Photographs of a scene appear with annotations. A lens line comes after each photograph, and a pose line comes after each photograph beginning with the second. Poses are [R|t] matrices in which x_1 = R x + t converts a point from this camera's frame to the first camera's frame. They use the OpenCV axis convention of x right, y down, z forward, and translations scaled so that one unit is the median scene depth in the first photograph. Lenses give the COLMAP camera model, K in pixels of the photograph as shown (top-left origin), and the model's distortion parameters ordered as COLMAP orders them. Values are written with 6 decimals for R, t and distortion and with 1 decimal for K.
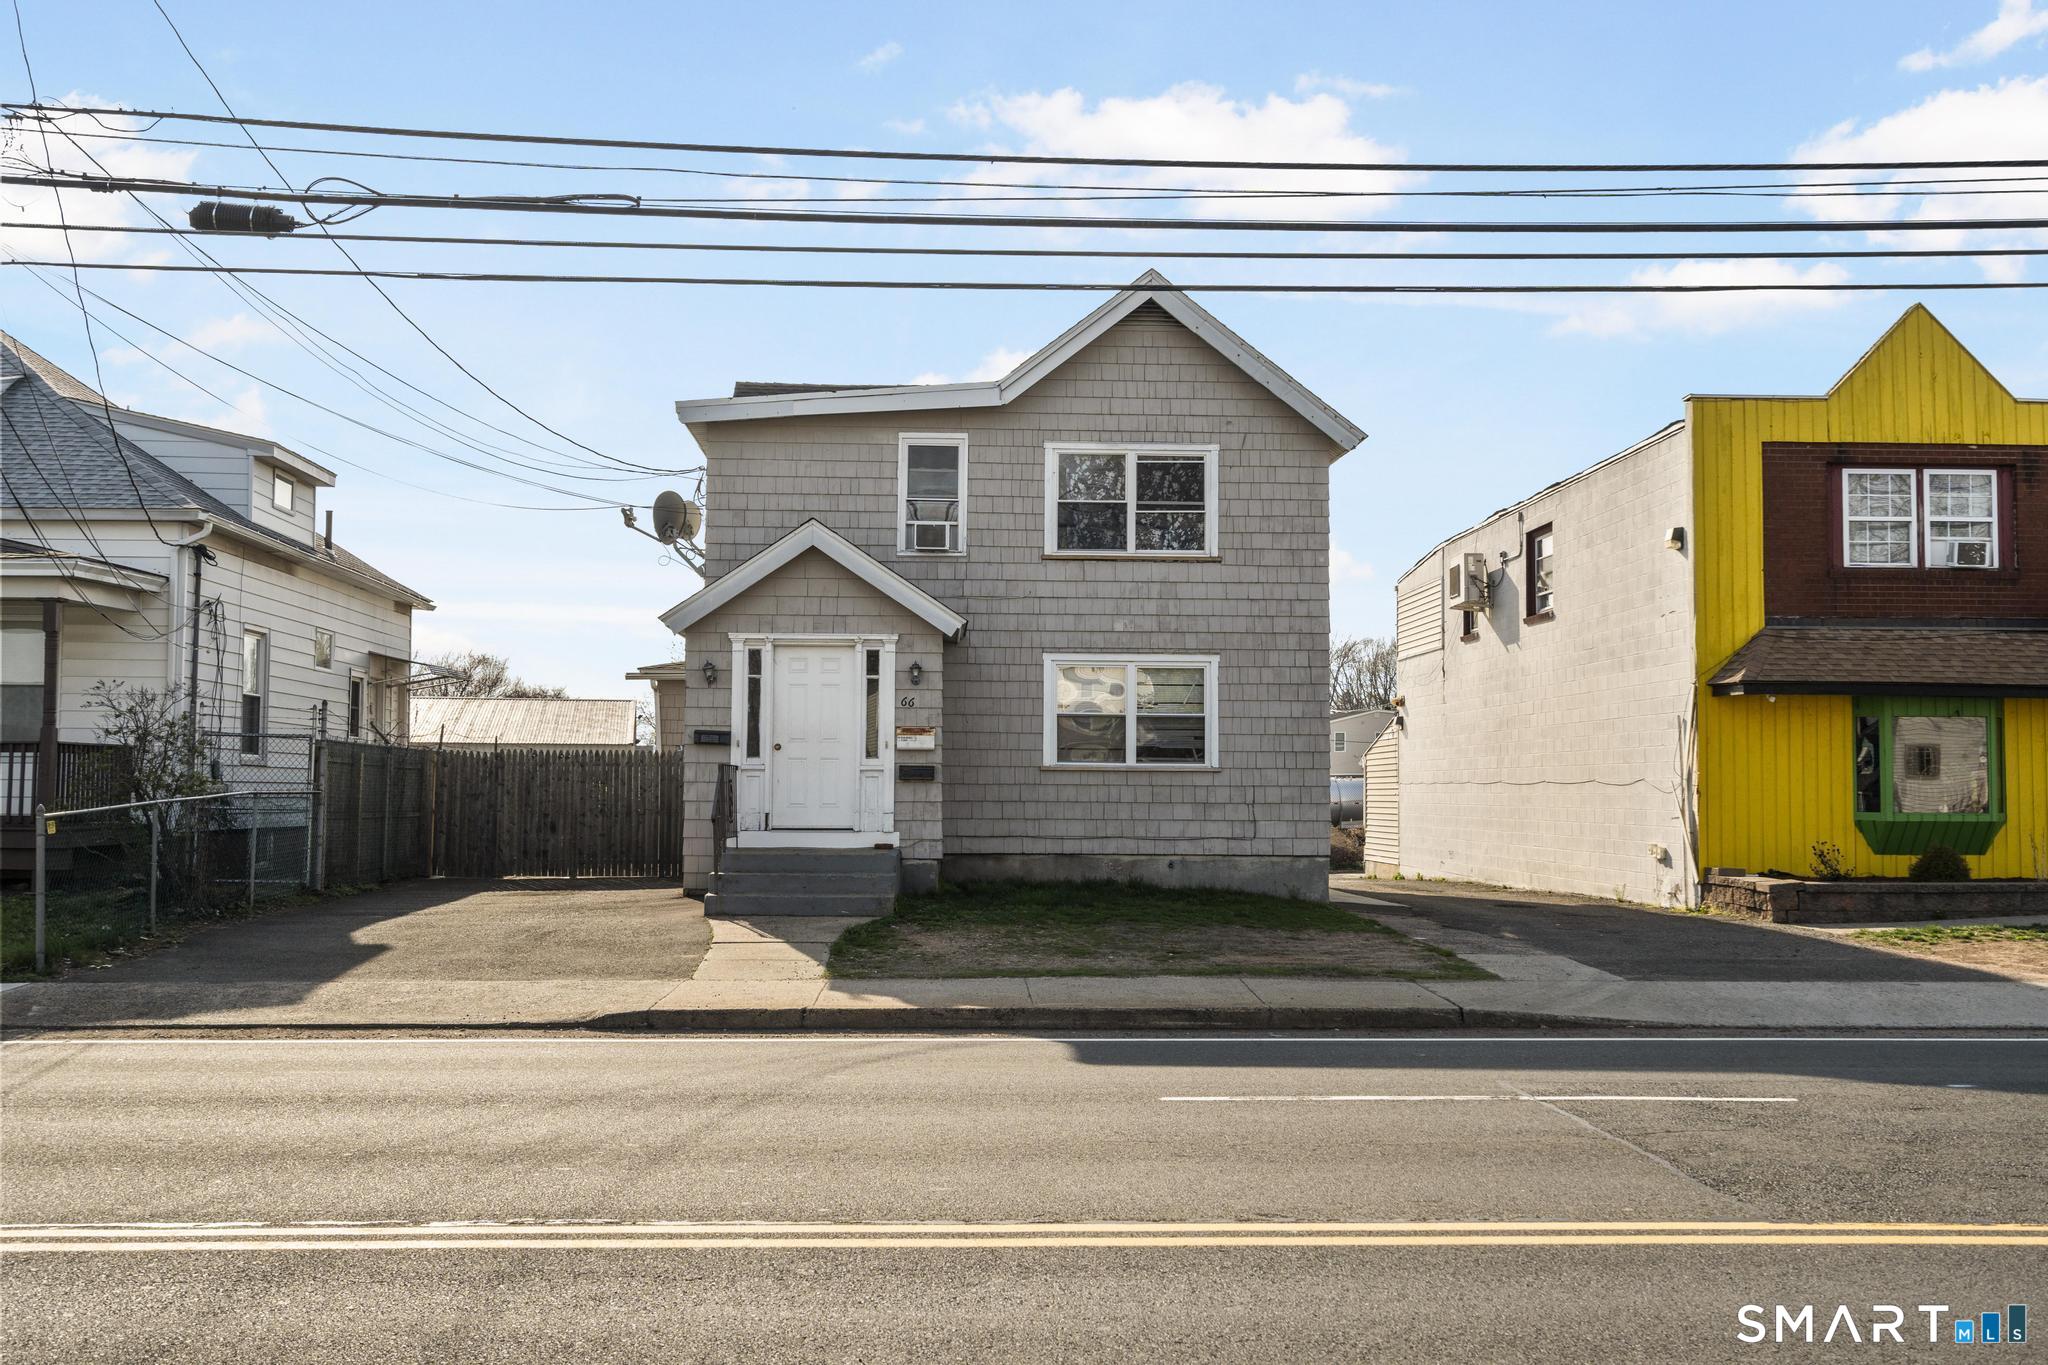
lens RADIAL K [[2015.0, 0, 1019.5], [0, 2015.0, 679.2], [0, 0, 1]] dist [0.011277, 0.000000]
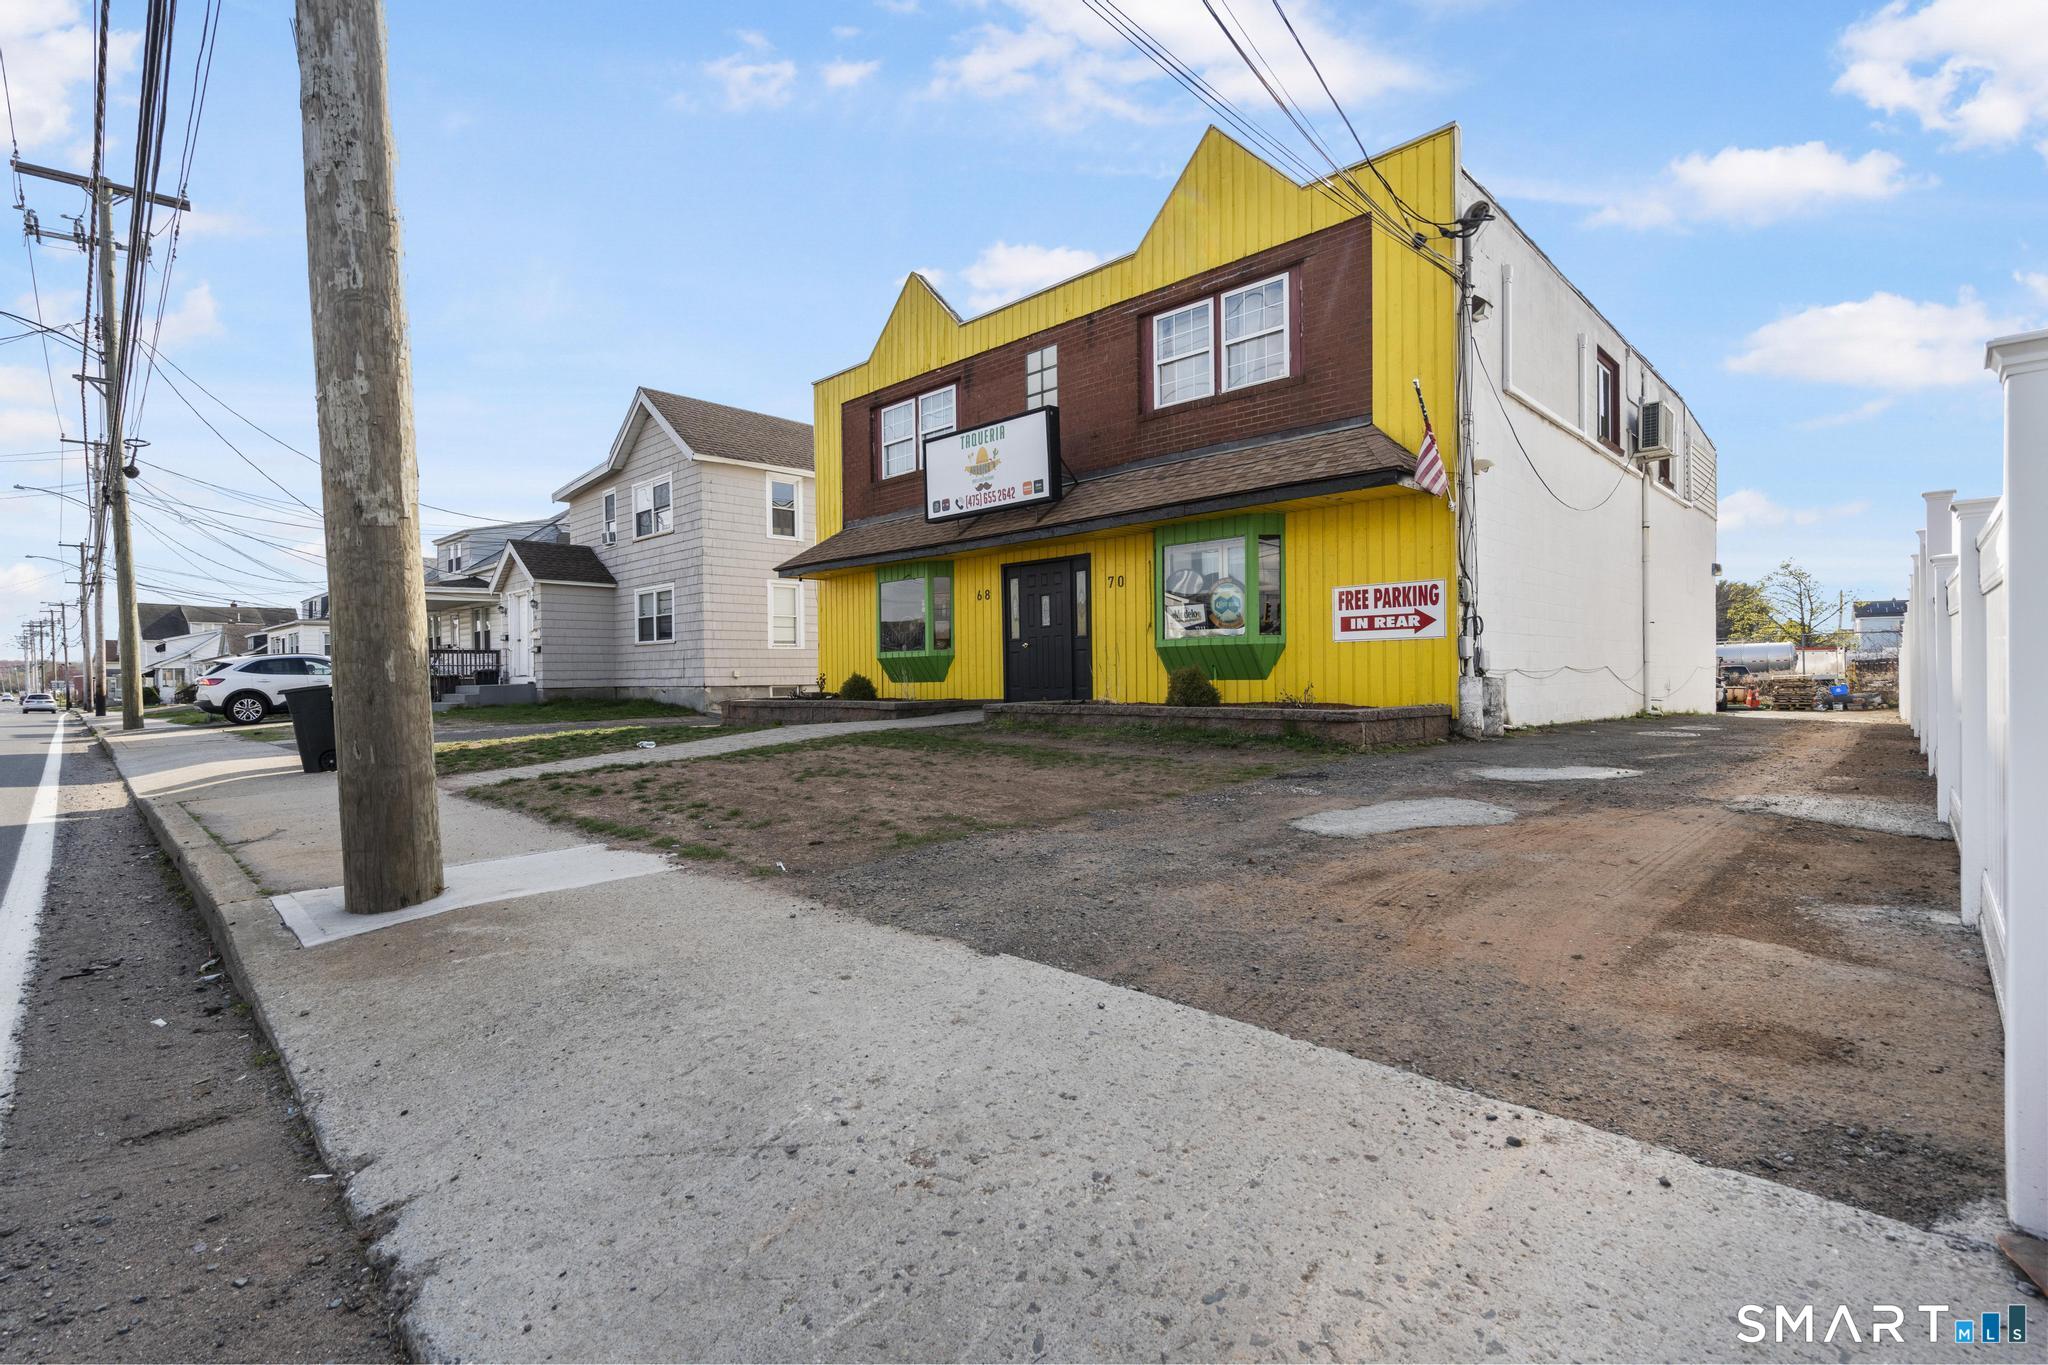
lens RADIAL K [[943.4, 0, 1033.6], [0, 943.4, 679.9], [0, 0, 1]] dist [-0.004194, 0.001313]
pose [[0.688818, -0.013217, -0.724814, 0.974331], [0.058981, 0.997541, 0.037862, 0.066522], [0.722531, -0.068830, 0.687903, 0.623546]]
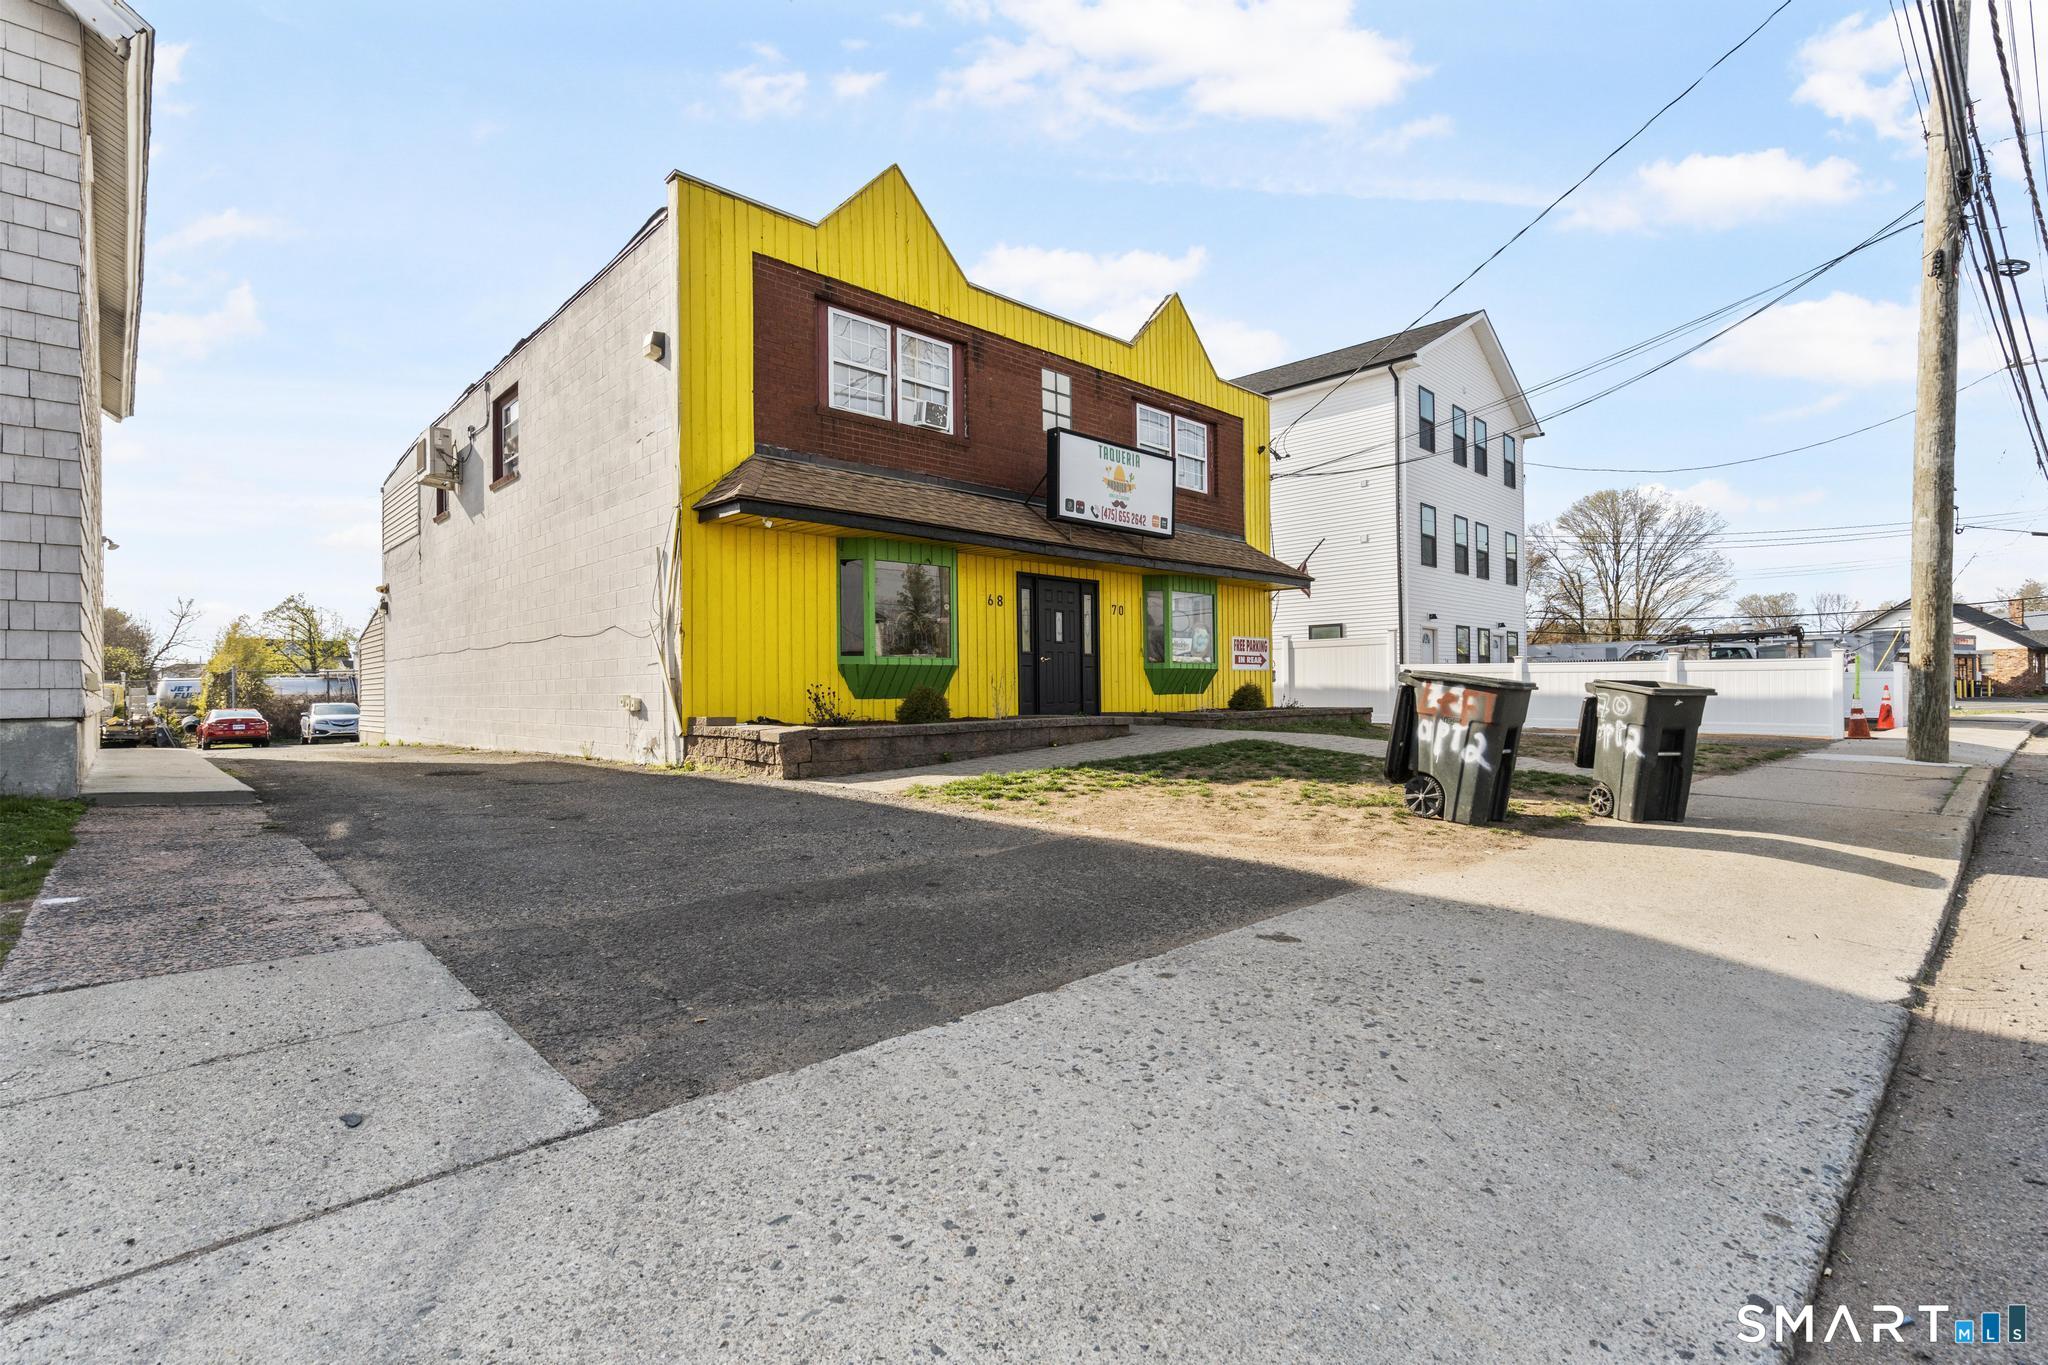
lens RADIAL K [[943.4, 0, 1020.4], [0, 943.4, 679.4], [0, 0, 1]] dist [-0.004194, 0.001313]
pose [[0.753771, -0.006441, 0.657106, 0.180086], [-0.020438, 0.999238, 0.033239, 0.060532], [-0.656819, -0.038484, 0.753065, 0.600072]]
